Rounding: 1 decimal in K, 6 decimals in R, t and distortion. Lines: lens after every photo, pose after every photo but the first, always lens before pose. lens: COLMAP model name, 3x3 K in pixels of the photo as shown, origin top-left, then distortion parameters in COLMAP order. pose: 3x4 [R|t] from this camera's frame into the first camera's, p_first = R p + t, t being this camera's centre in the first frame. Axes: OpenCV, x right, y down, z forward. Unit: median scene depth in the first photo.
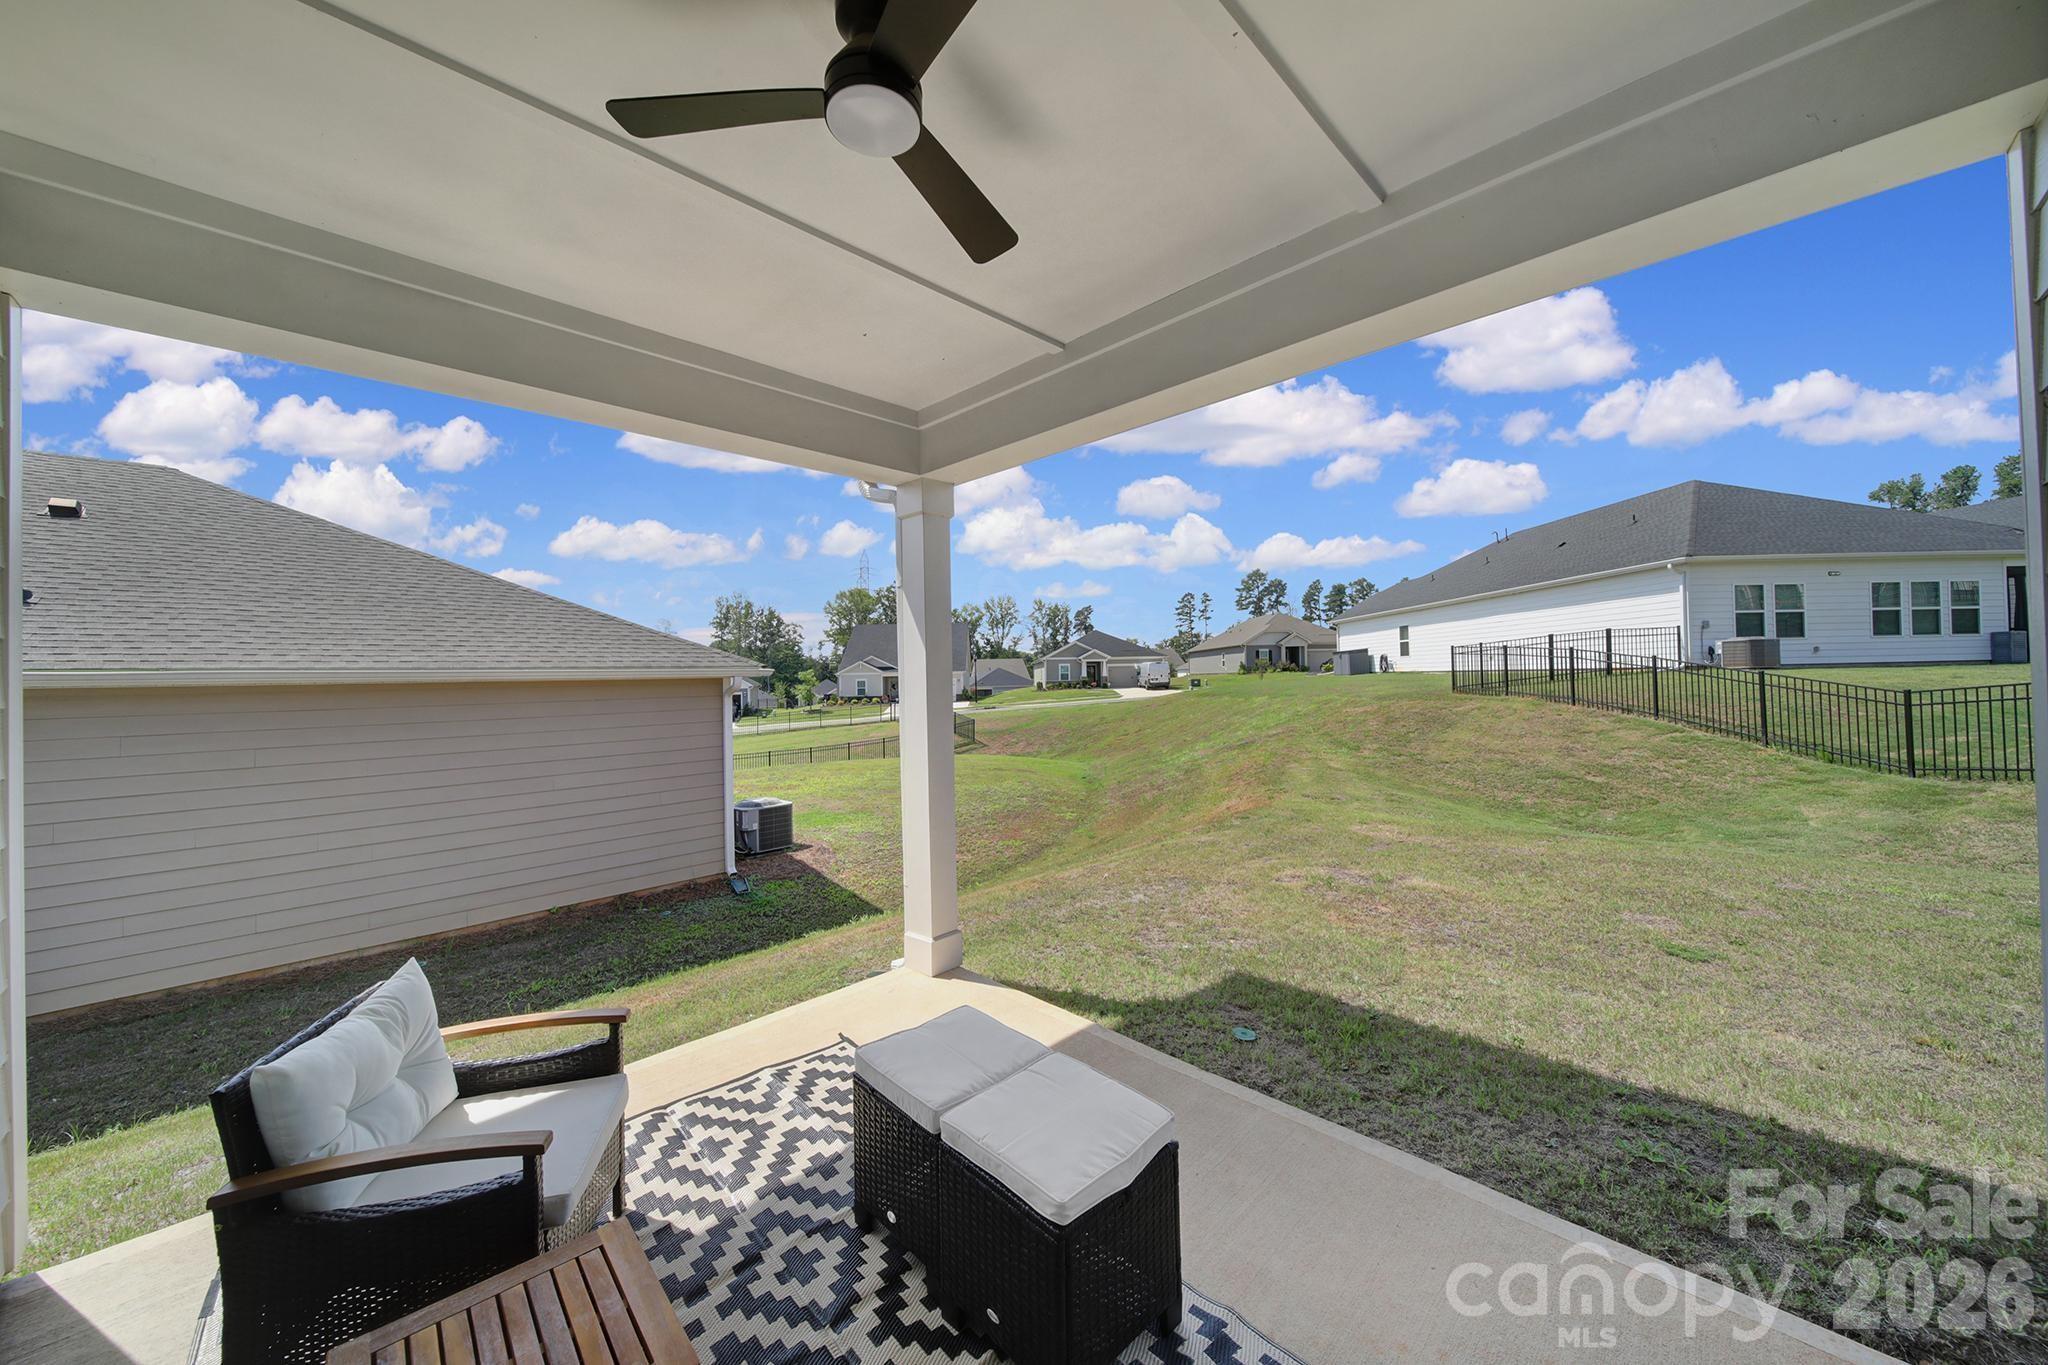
lens RADIAL K [[723.6, 0, 1026.6], [0, 723.6, 667.9], [0, 0, 1]] dist [-0.002342, -0.000391]
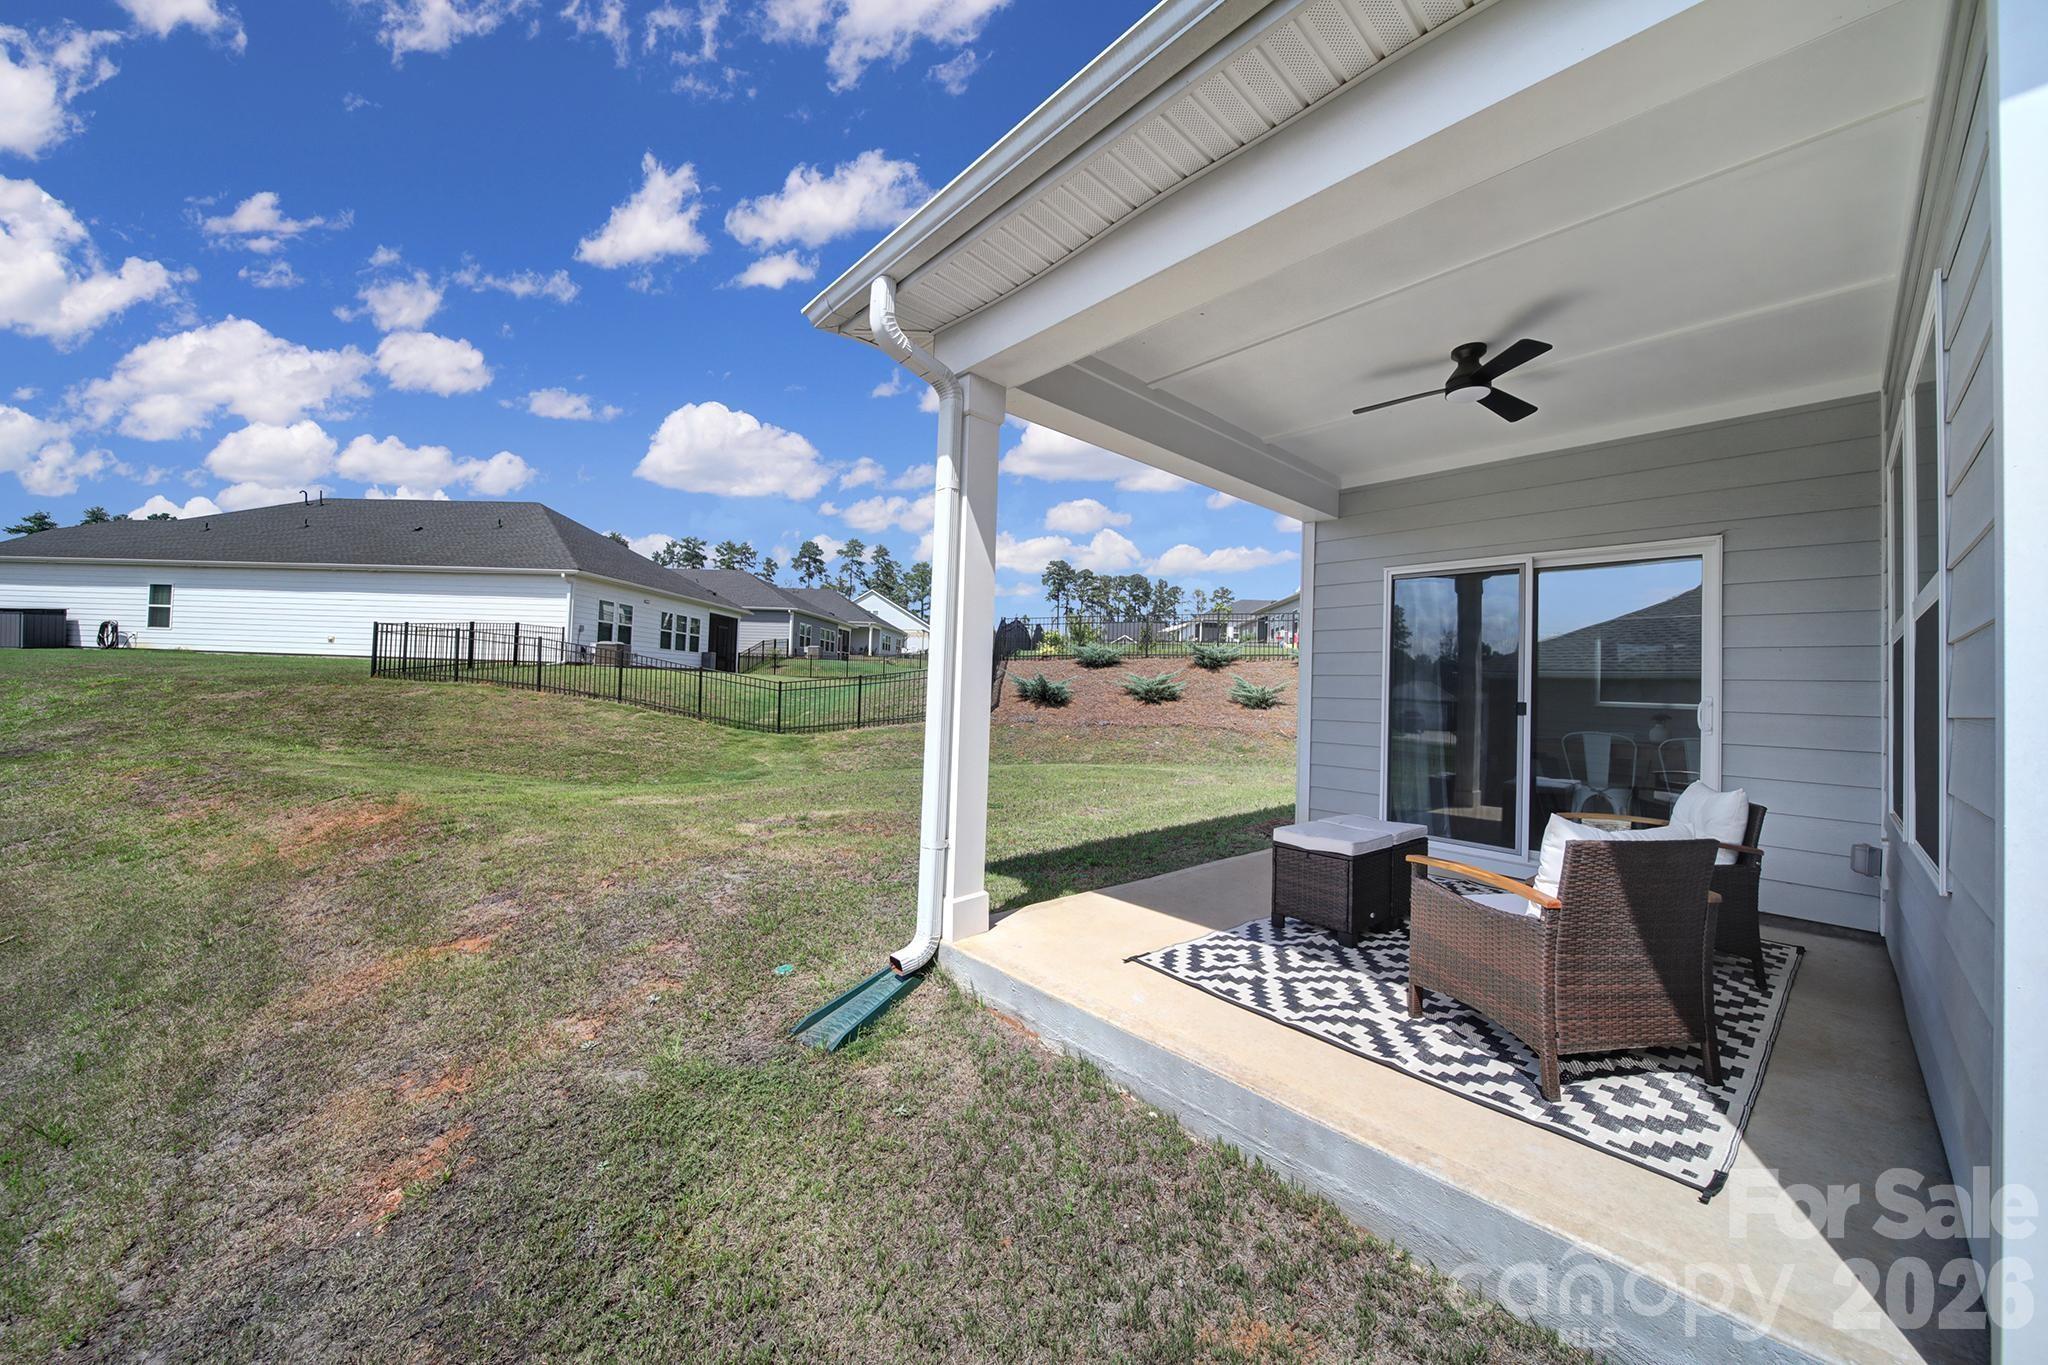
lens RADIAL K [[716.2, 0, 1025.4], [0, 716.2, 670.5], [0, 0, 1]] dist [-0.002173, -0.000185]
pose [[0.052367, 0.046556, 0.997542, -1.241516], [-0.047233, 0.997910, -0.044094, 0.161175], [-0.997510, -0.044808, 0.054457, 1.087605]]
